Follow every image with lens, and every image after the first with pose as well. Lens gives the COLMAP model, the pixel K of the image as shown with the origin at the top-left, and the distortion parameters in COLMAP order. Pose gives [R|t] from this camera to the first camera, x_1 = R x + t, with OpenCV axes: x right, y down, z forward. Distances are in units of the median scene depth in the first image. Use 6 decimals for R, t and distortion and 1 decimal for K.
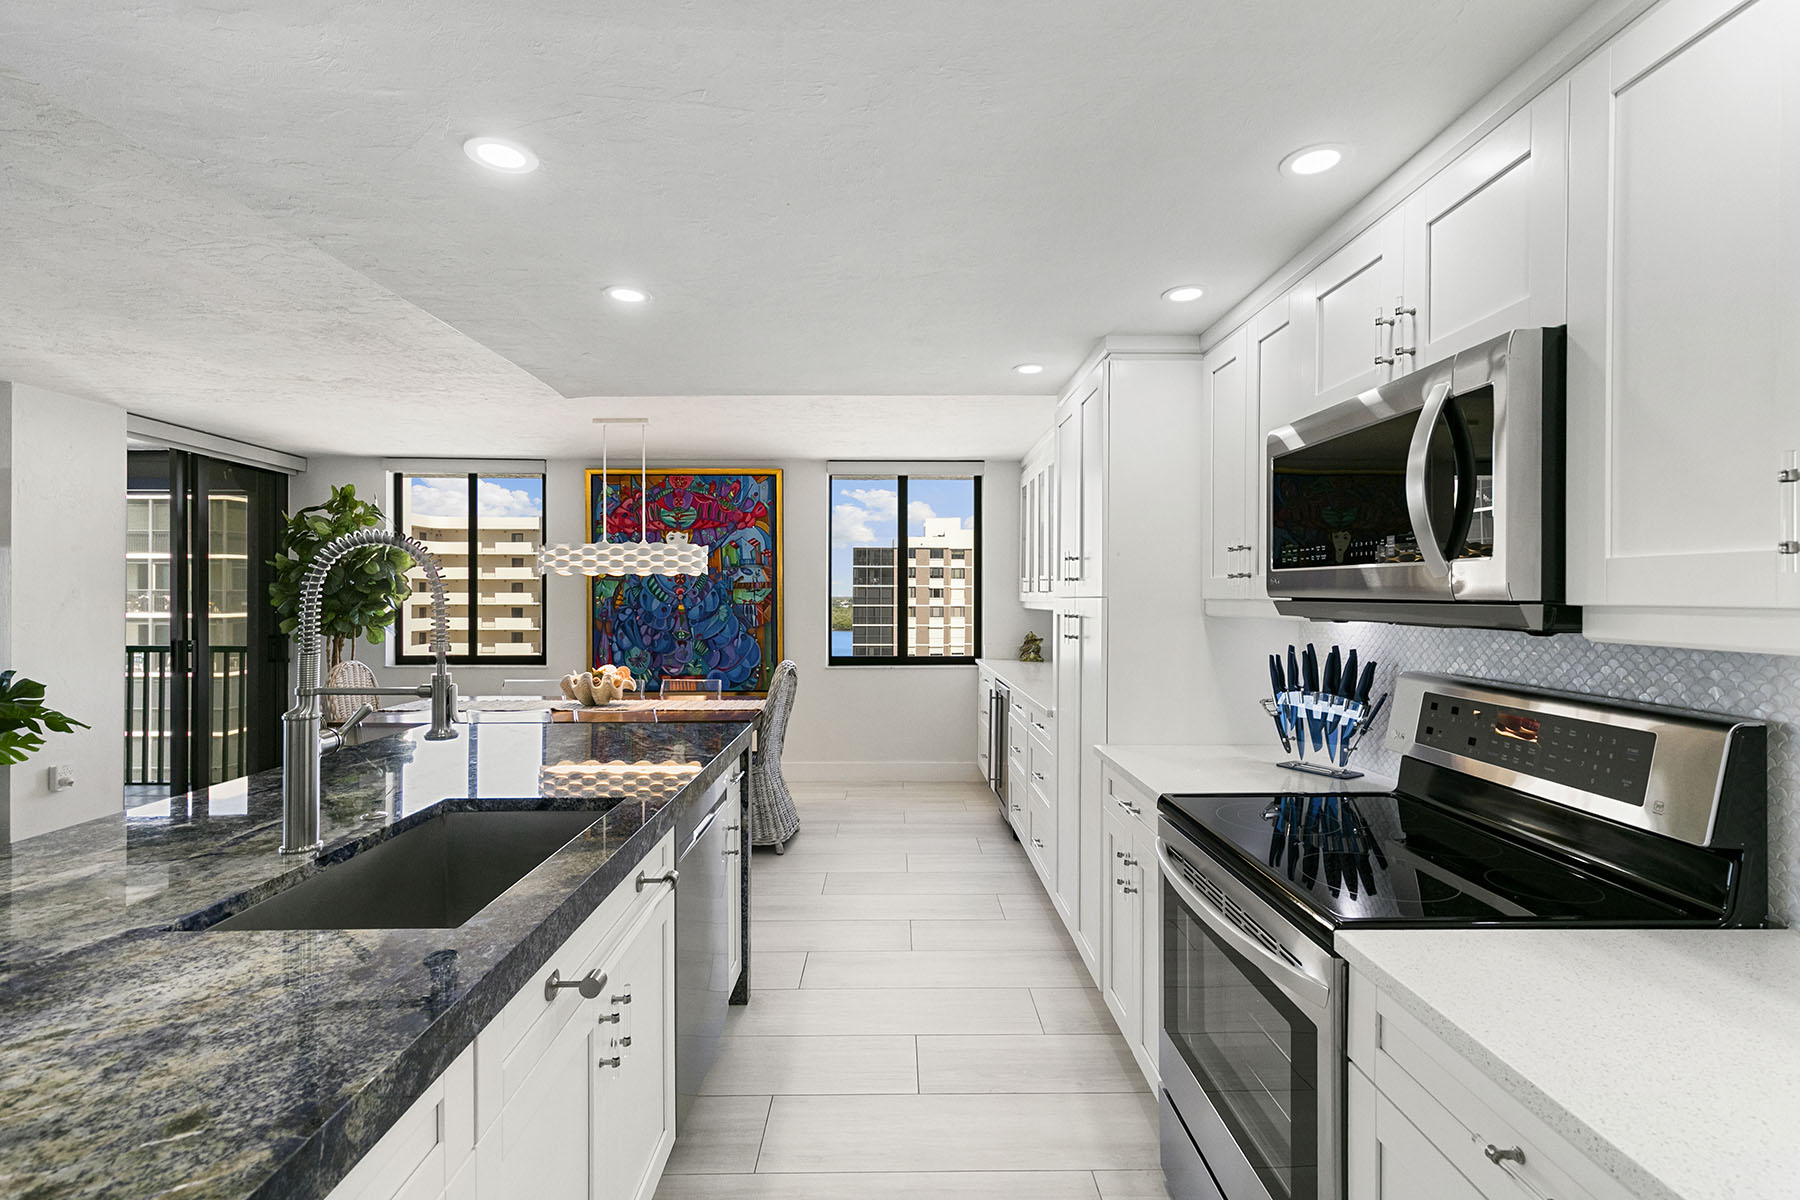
lens RADIAL K [[807.5, 0, 901.0], [0, 807.5, 604.1], [0, 0, 1]] dist [0.008327, -0.000193]
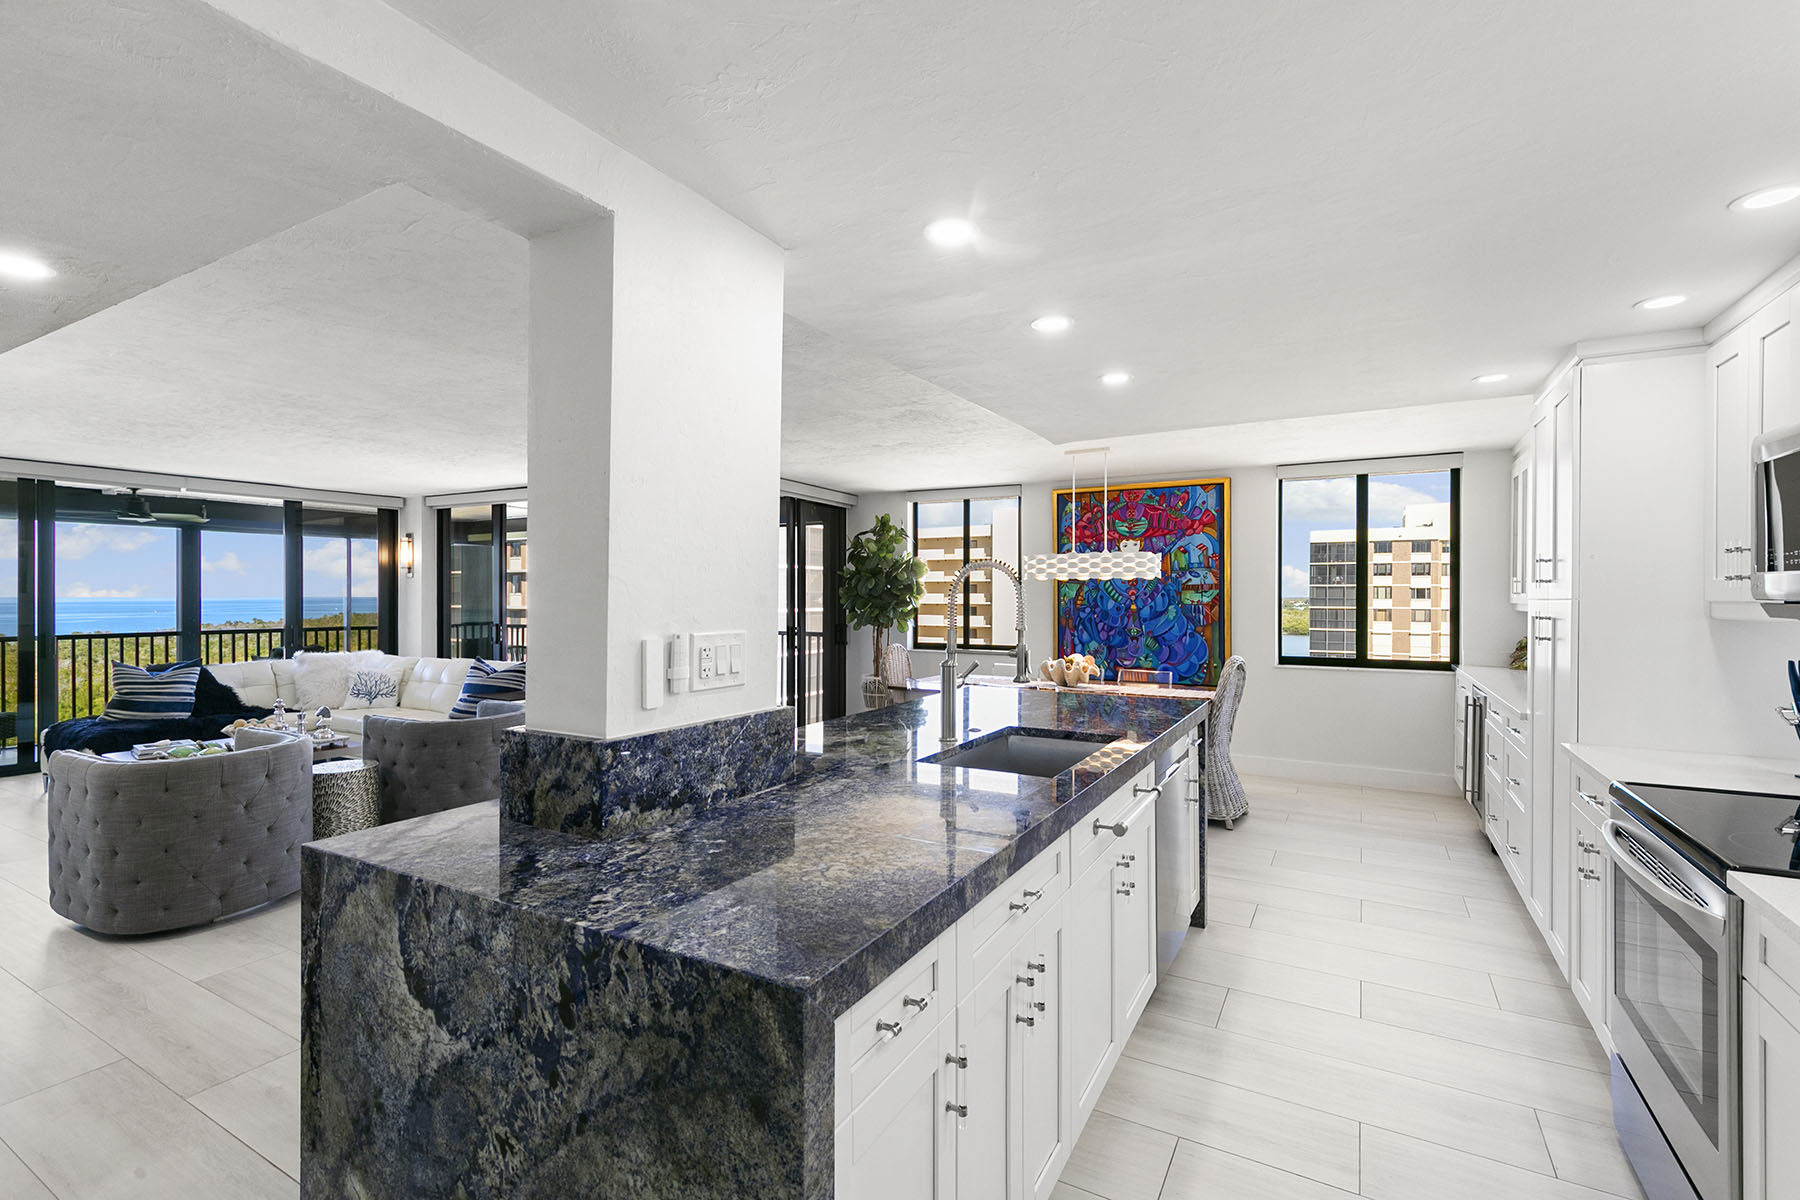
lens RADIAL K [[807.5, 0, 901.8], [0, 807.5, 594.2], [0, 0, 1]] dist [0.008327, -0.000193]
pose [[0.864641, -0.000389, -0.502390, 0.018779], [-0.006098, 0.999918, -0.011269, 0.001033], [0.502353, 0.012807, 0.864568, -0.180970]]
